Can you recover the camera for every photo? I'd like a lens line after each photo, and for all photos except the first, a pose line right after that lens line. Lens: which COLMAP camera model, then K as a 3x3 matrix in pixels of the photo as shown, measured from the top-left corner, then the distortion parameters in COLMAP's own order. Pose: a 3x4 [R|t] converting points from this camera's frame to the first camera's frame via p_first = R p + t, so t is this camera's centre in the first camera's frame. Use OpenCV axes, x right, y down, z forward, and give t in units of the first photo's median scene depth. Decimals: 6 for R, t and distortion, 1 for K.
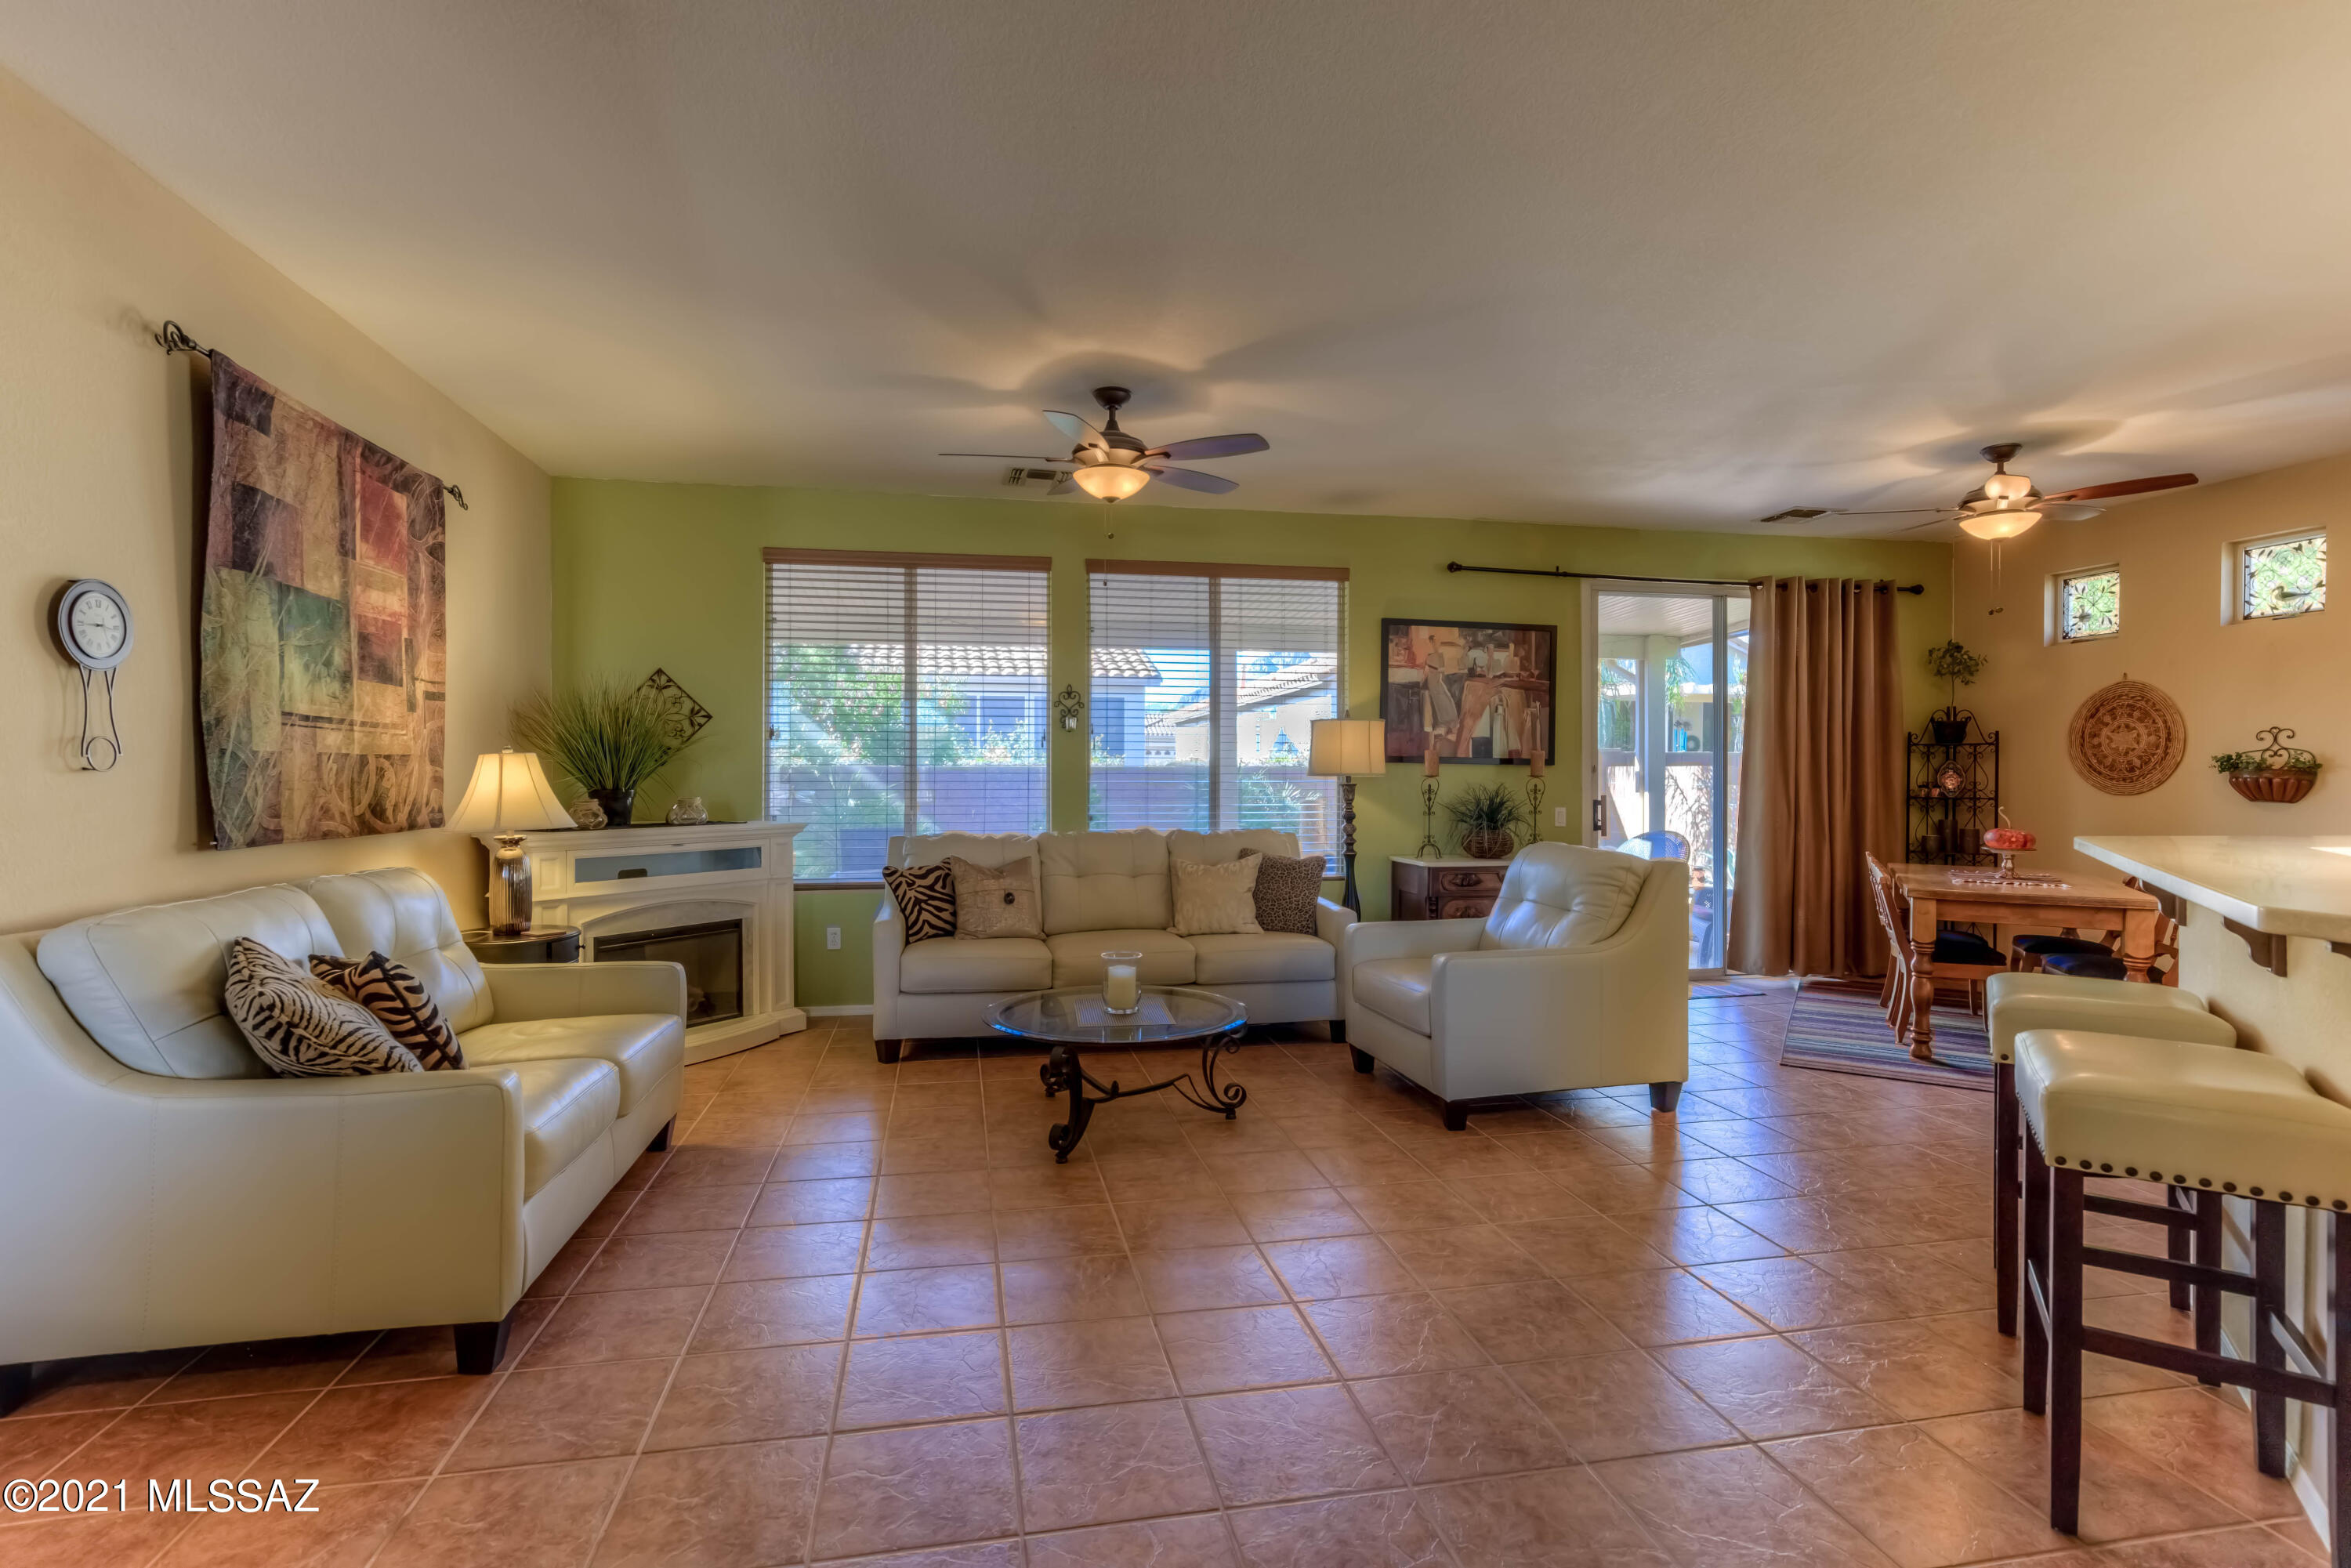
lens RADIAL K [[1067.2, 0, 1161.5], [0, 1067.2, 780.6], [0, 0, 1]] dist [-0.003413, -0.000207]
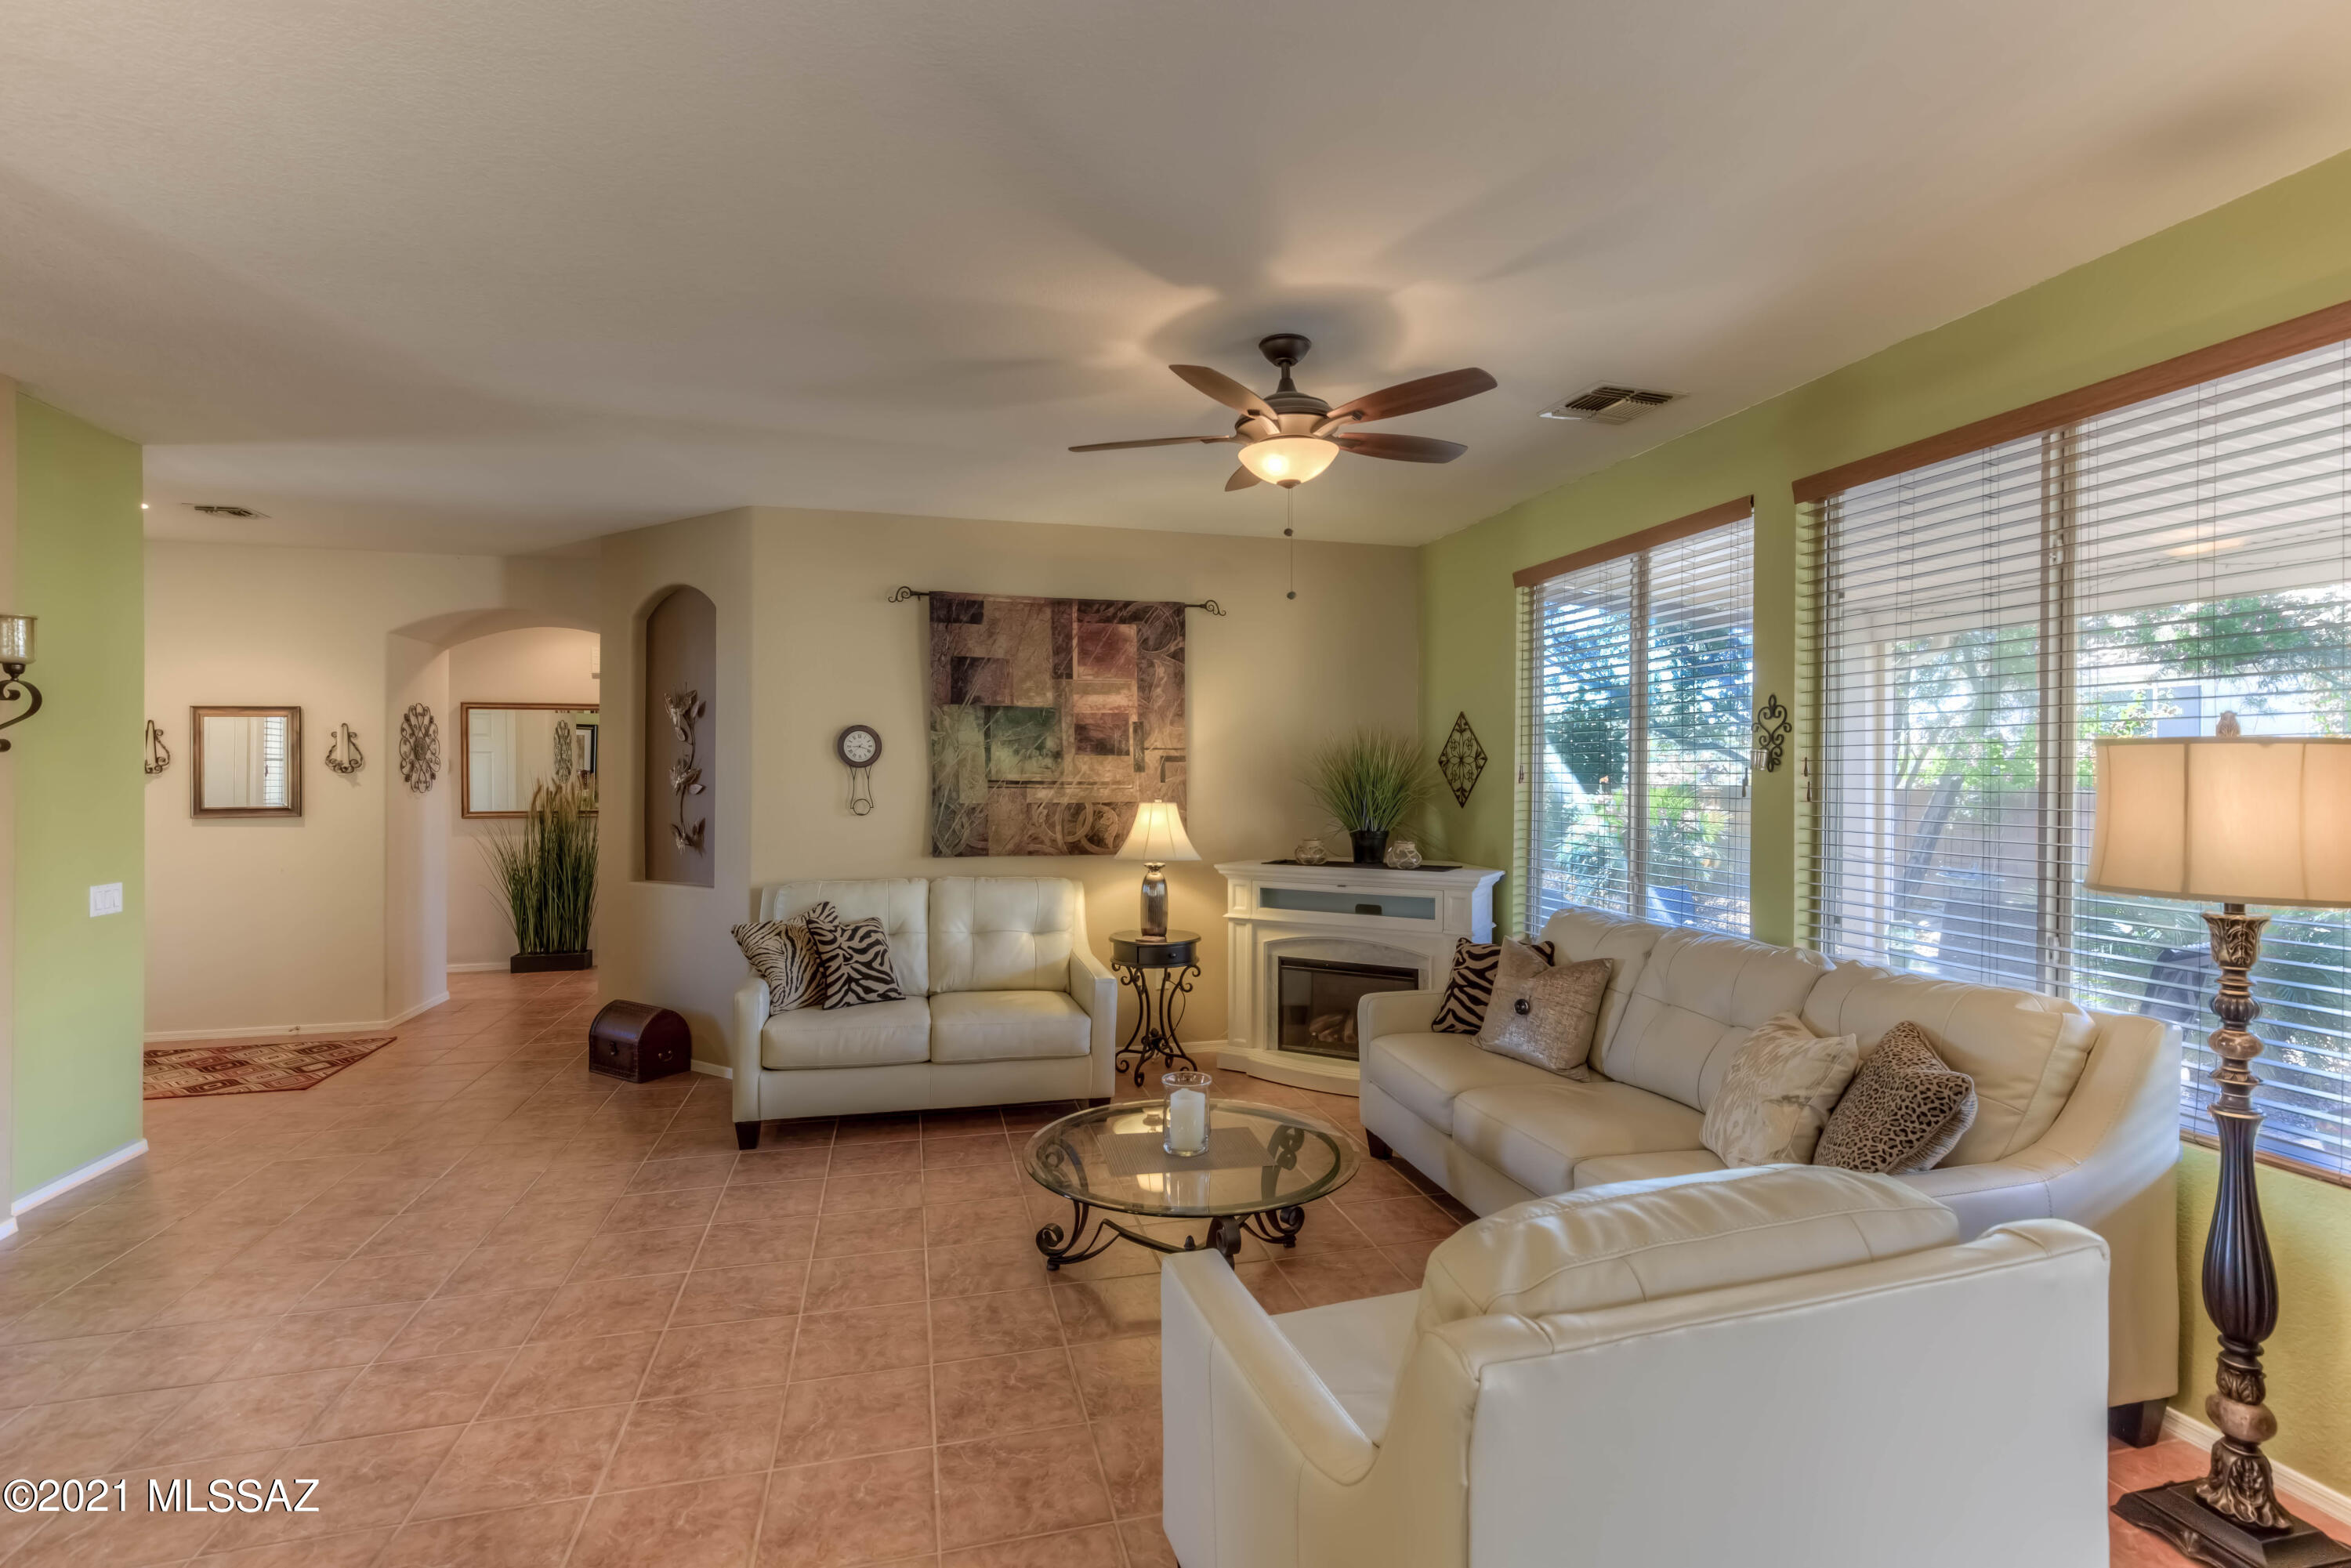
lens RADIAL K [[1056.3, 0, 1173.0], [0, 1056.3, 770.8], [0, 0, 1]] dist [-0.003359, -0.000633]
pose [[0.083365, 0.000650, -0.996519, 0.492670], [-0.010265, 0.999947, -0.000206, -0.044520], [0.996466, 0.010246, 0.083367, 0.623038]]
